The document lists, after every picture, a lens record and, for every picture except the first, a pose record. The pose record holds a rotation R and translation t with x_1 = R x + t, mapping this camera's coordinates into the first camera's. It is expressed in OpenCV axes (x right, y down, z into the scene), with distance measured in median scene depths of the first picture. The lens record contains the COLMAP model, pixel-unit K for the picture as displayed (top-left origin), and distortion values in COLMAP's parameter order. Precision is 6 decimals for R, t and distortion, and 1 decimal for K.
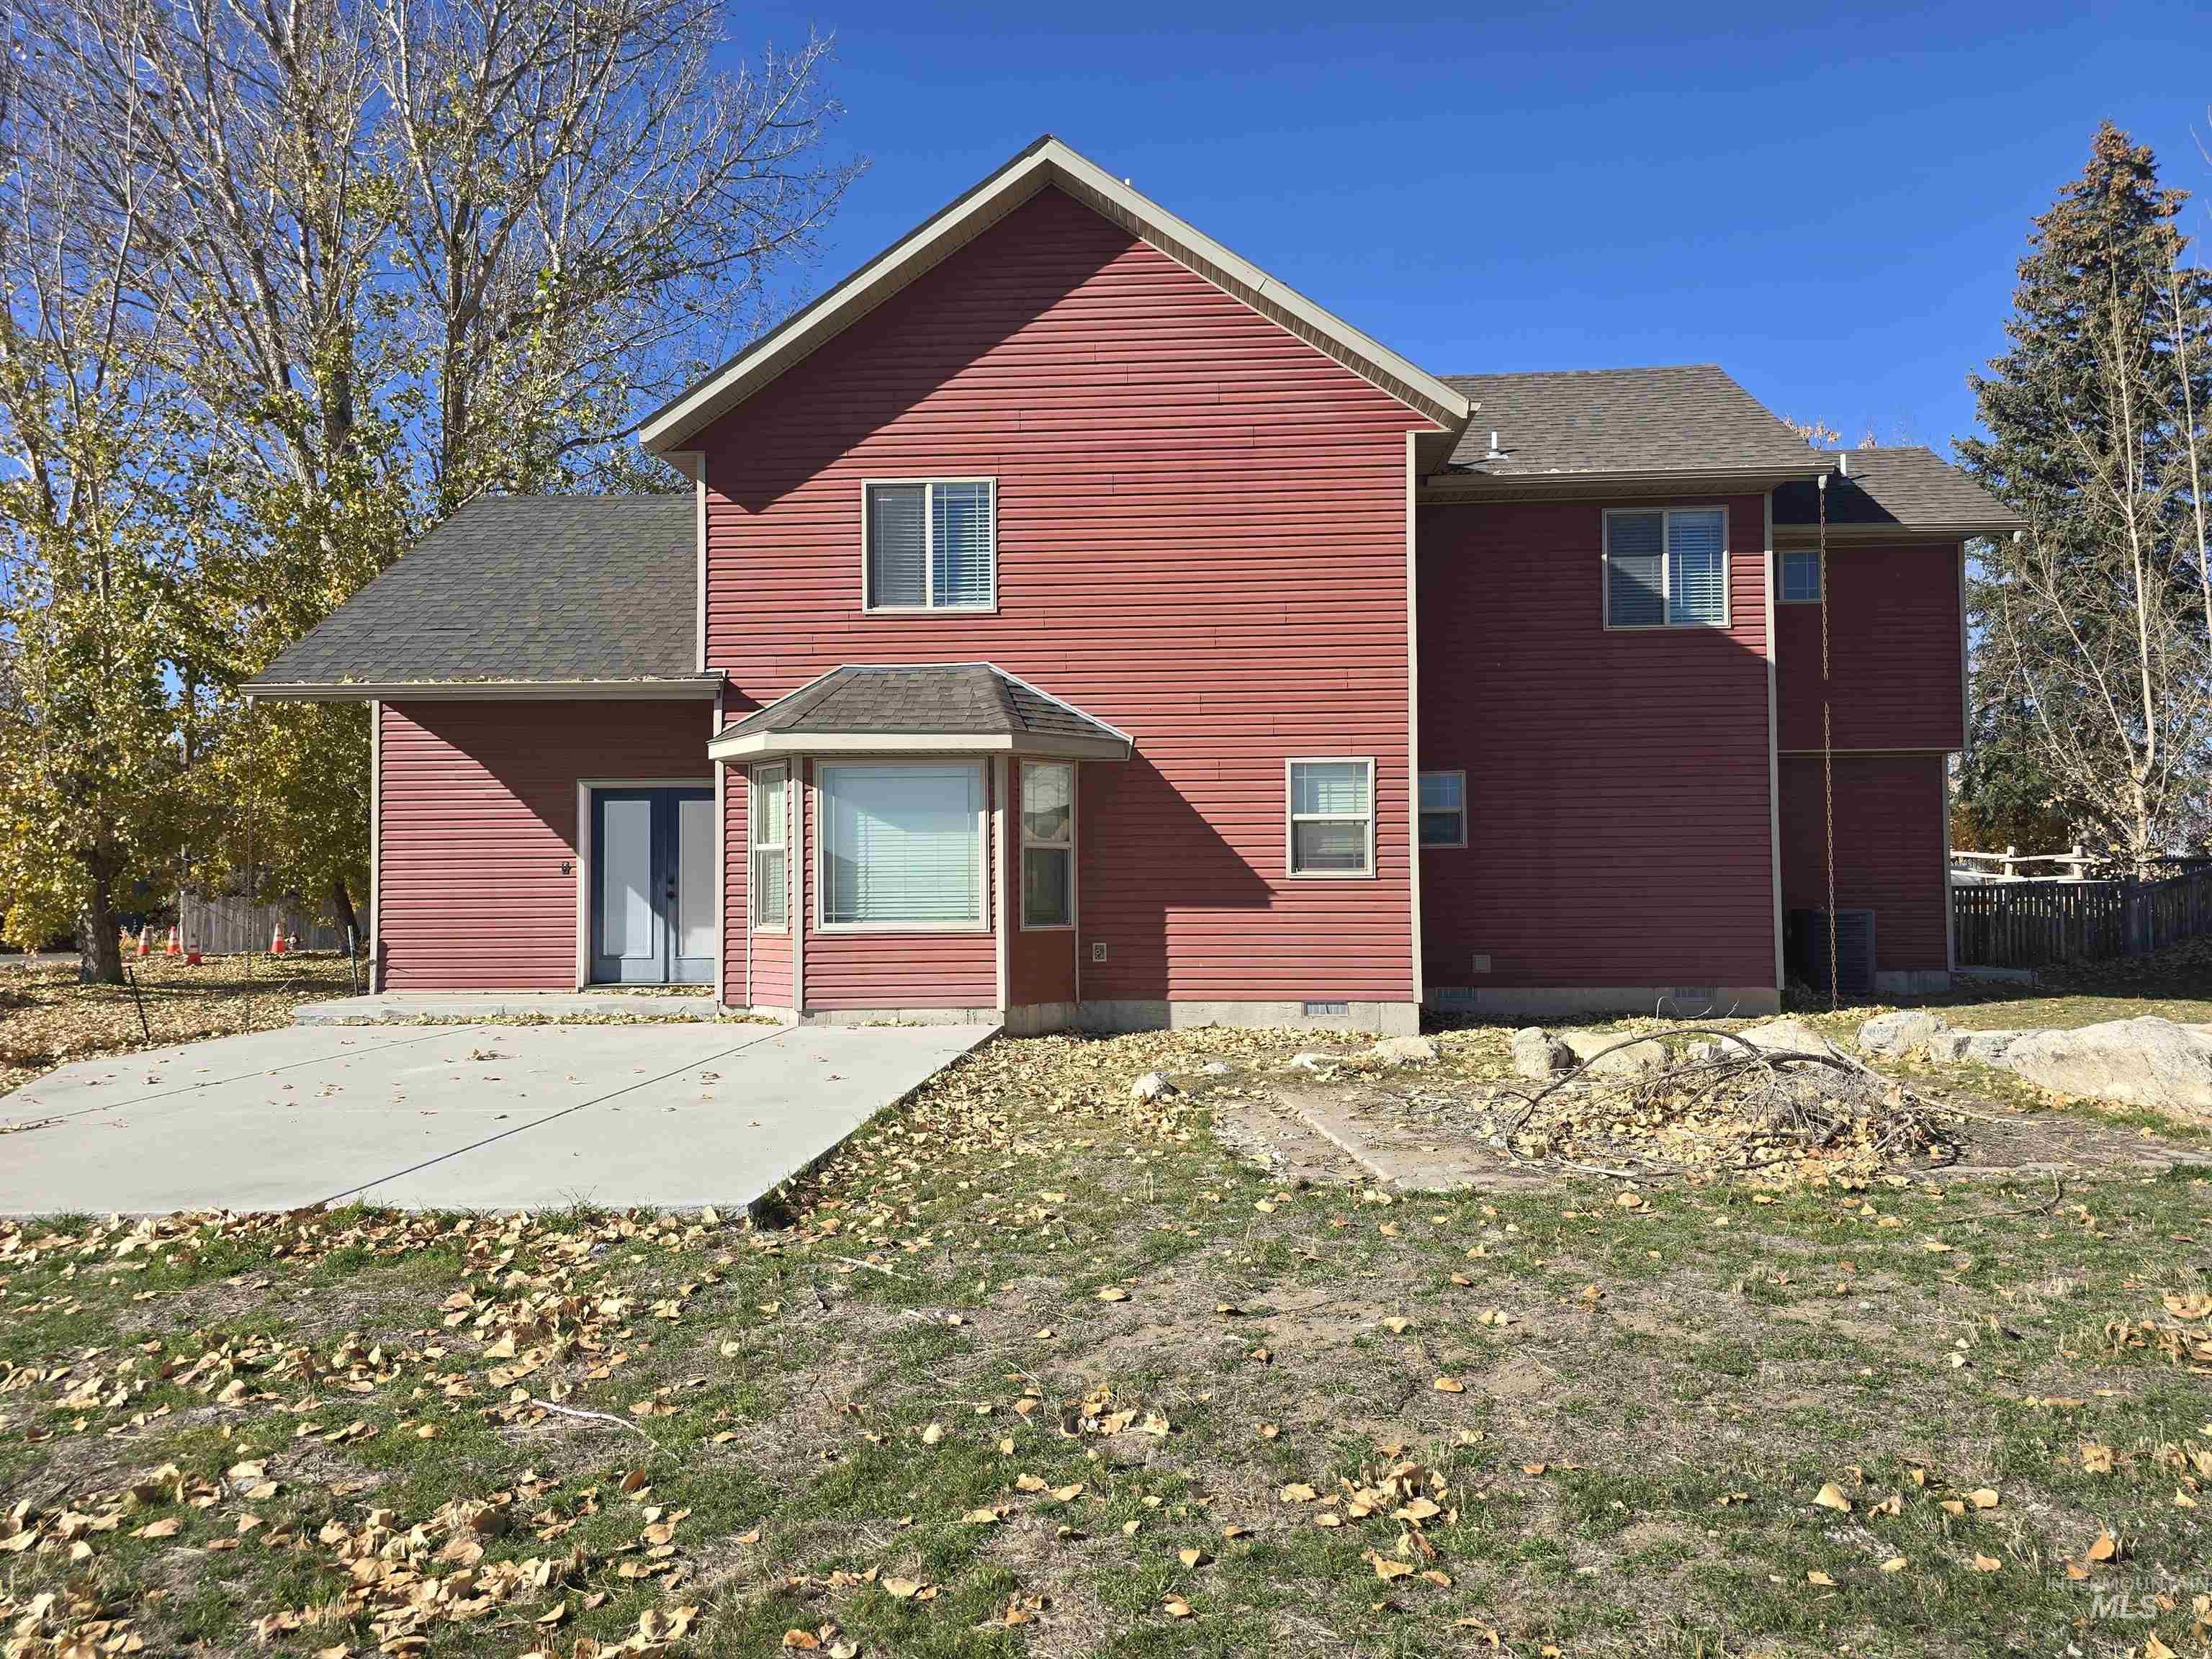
lens RADIAL K [[1473.9, 0, 1110.2], [0, 1473.9, 840.2], [0, 0, 1]] dist [0.054550, -0.043048]
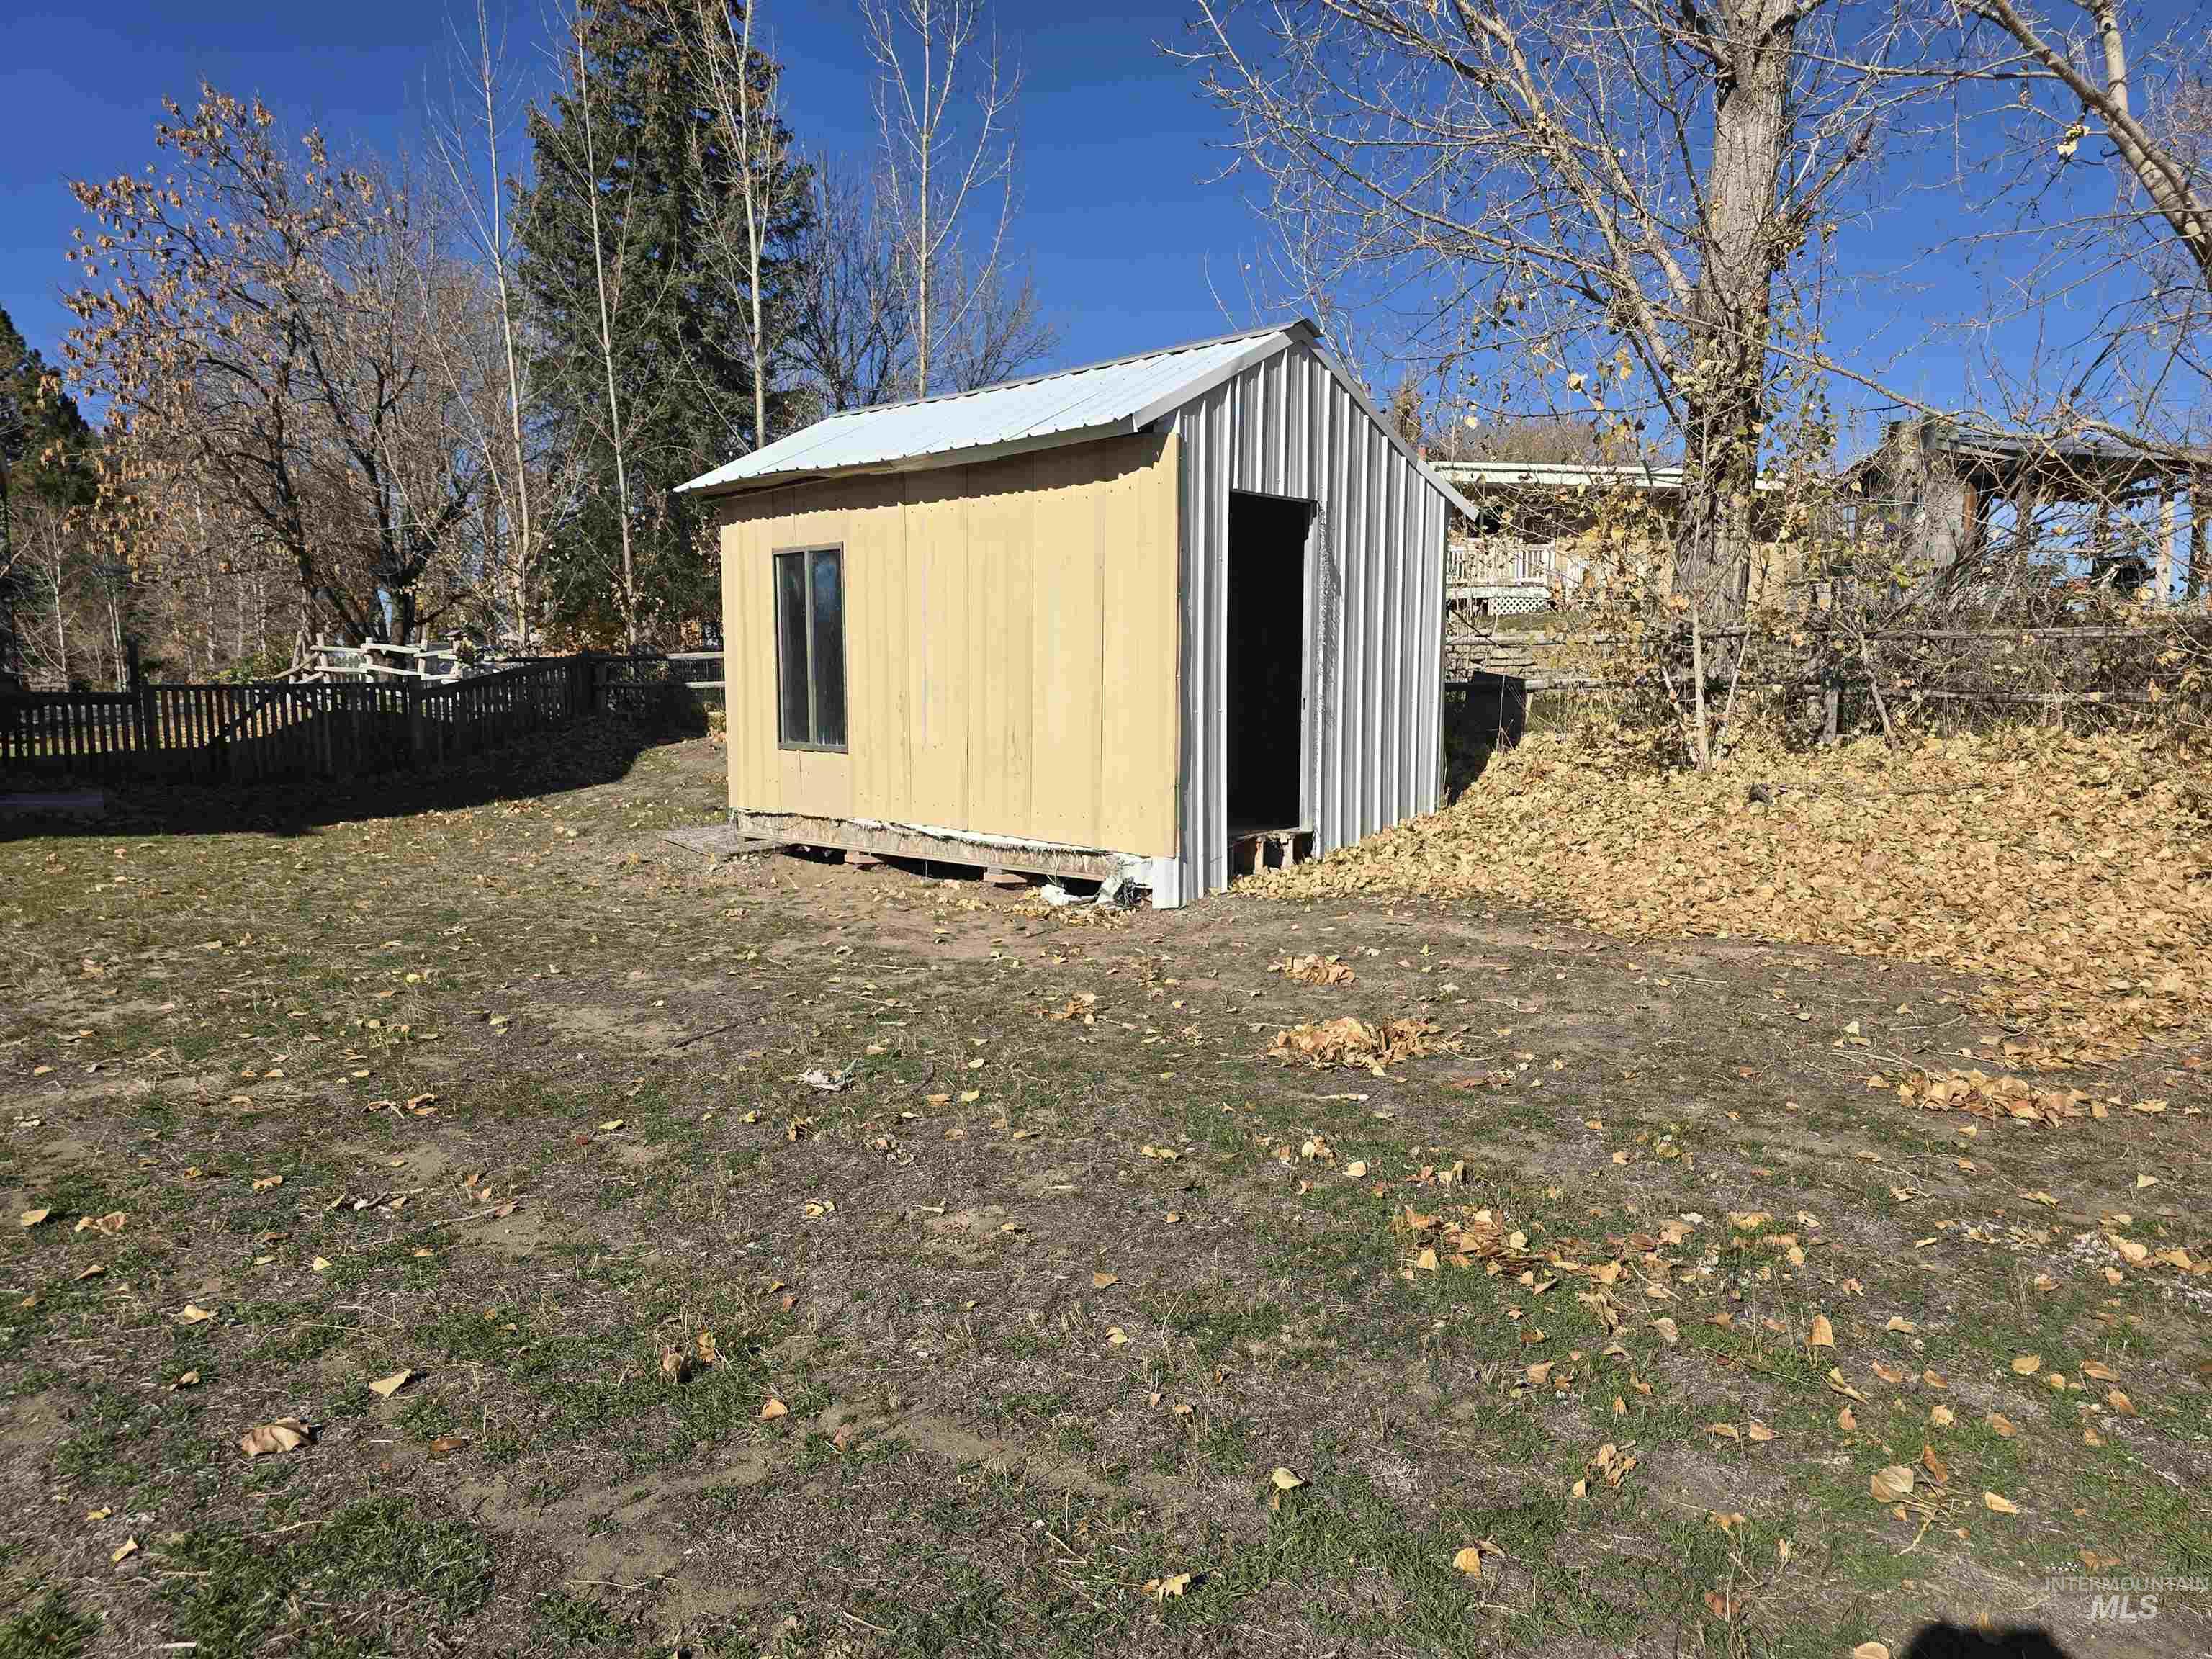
lens RADIAL K [[1473.9, 0, 1099.9], [0, 1473.9, 828.6], [0, 0, 1]] dist [0.054550, -0.043048]
pose [[0.783183, -0.048799, 0.619874, 0.701256], [-0.035004, 0.991874, 0.122311, -0.012017], [-0.620806, -0.117490, 0.775110, 0.109616]]
